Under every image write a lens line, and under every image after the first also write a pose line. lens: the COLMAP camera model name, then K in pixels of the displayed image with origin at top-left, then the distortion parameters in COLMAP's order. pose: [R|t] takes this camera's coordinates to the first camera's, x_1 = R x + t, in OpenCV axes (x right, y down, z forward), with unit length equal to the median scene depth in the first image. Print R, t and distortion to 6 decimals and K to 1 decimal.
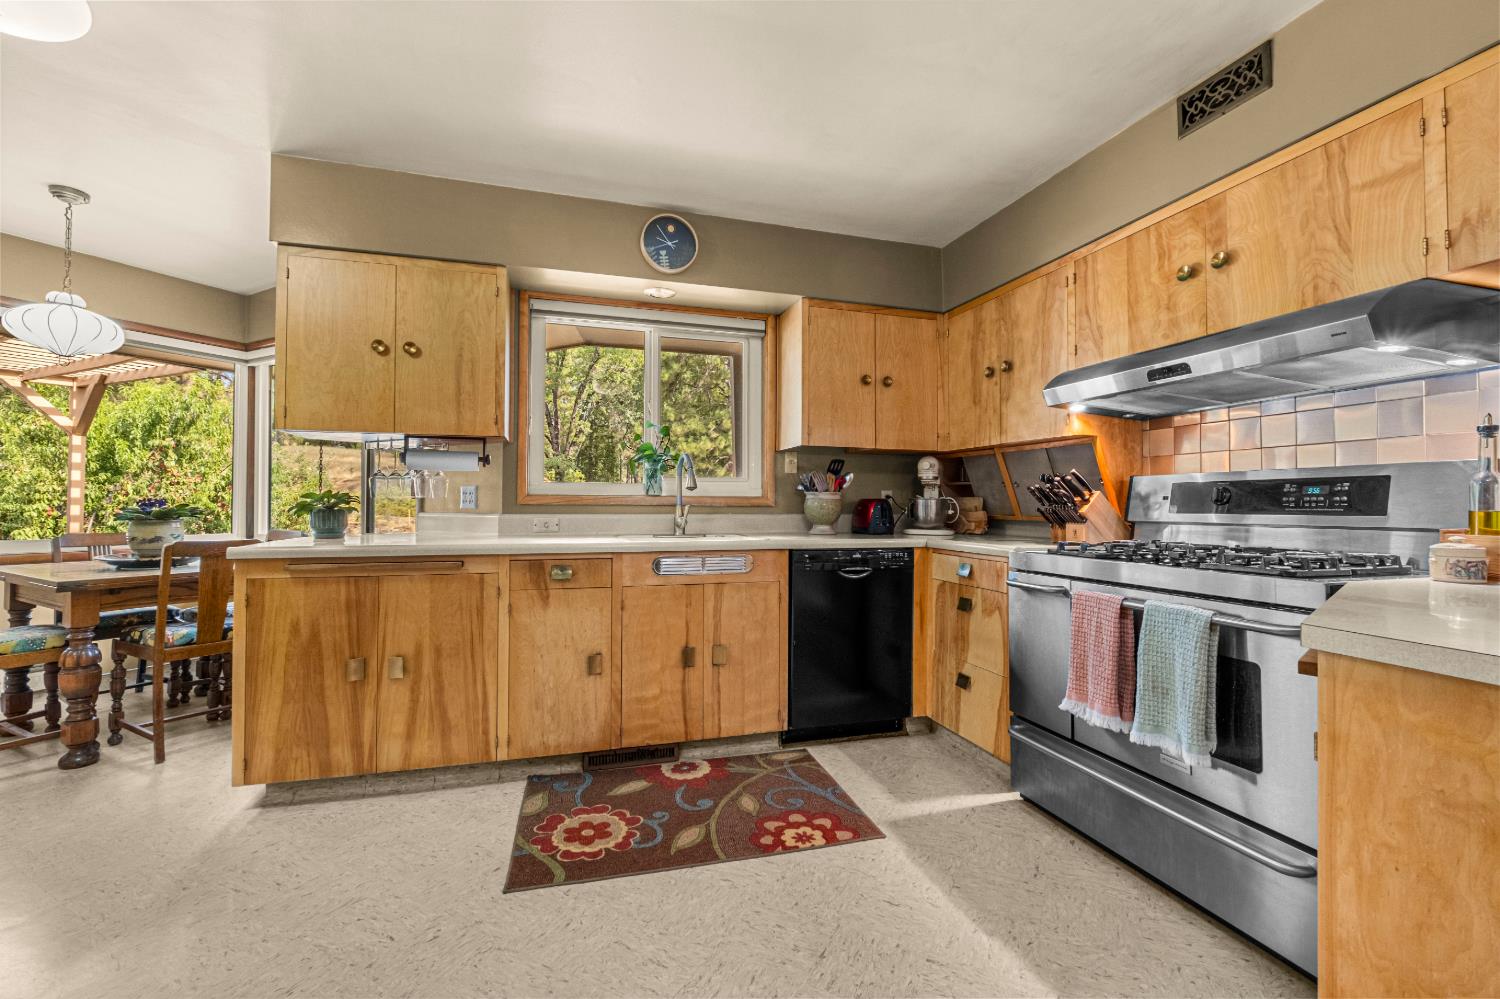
lens RADIAL K [[647.9, 0, 750.9], [0, 647.9, 497.5], [0, 0, 1]] dist [-0.001513, 0.000056]
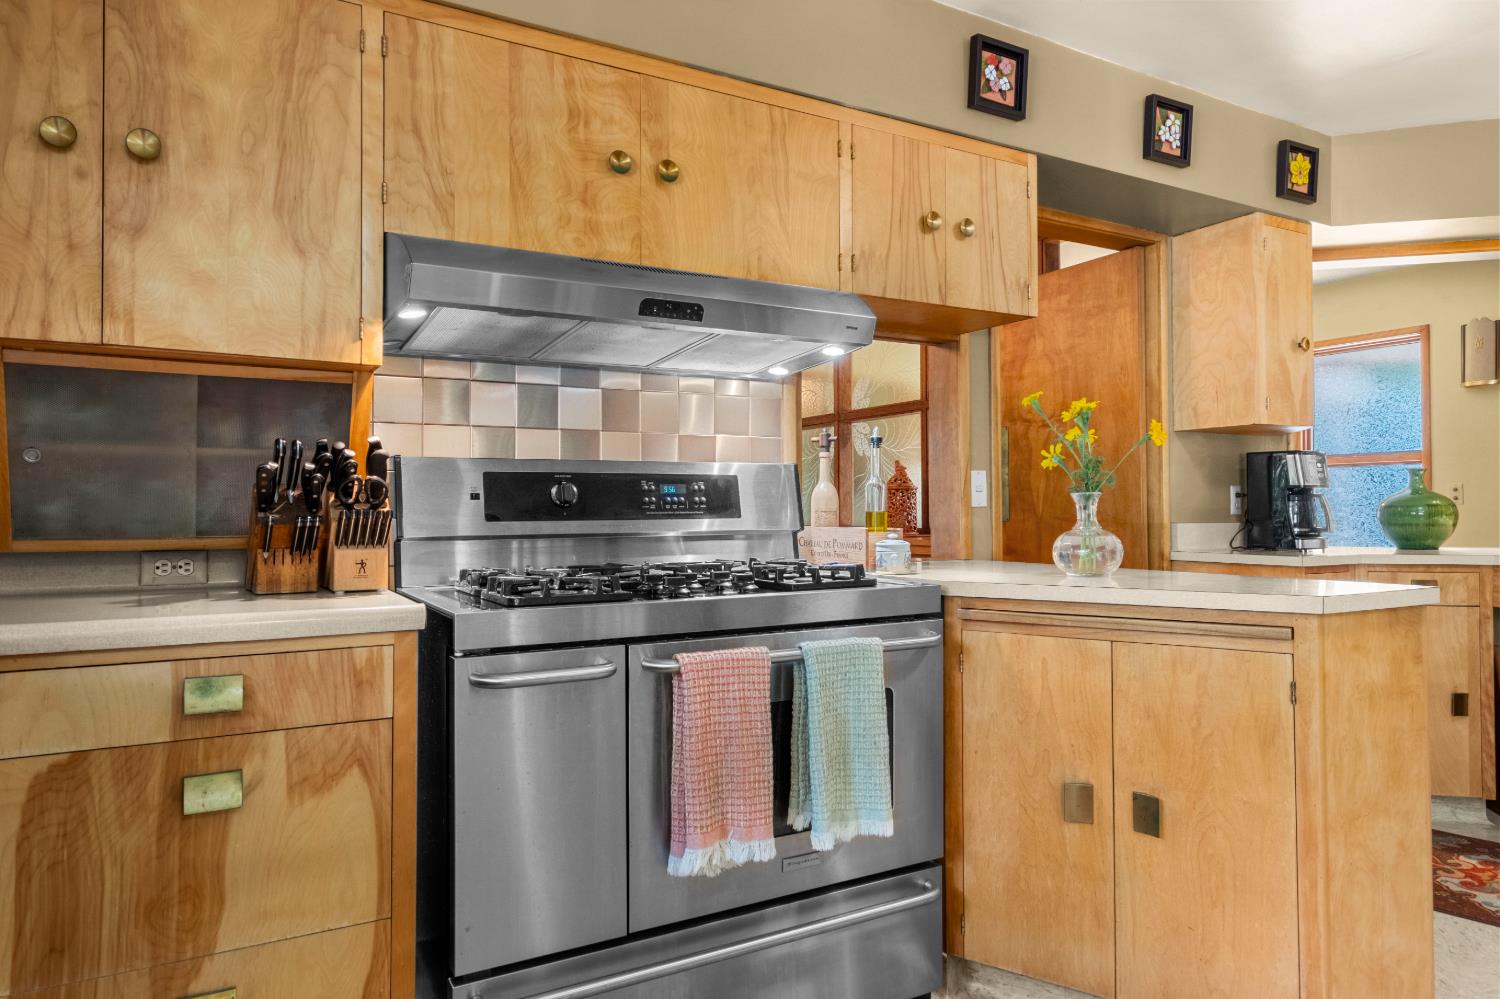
lens RADIAL K [[942.6, 0, 751.3], [0, 942.6, 497.3], [0, 0, 1]] dist [0.002480, 0.000396]
pose [[-0.224438, 0.007657, 0.974458, -0.300890], [-0.005598, 0.999942, -0.009147, 0.008901], [-0.974472, -0.007508, -0.224383, 1.049659]]
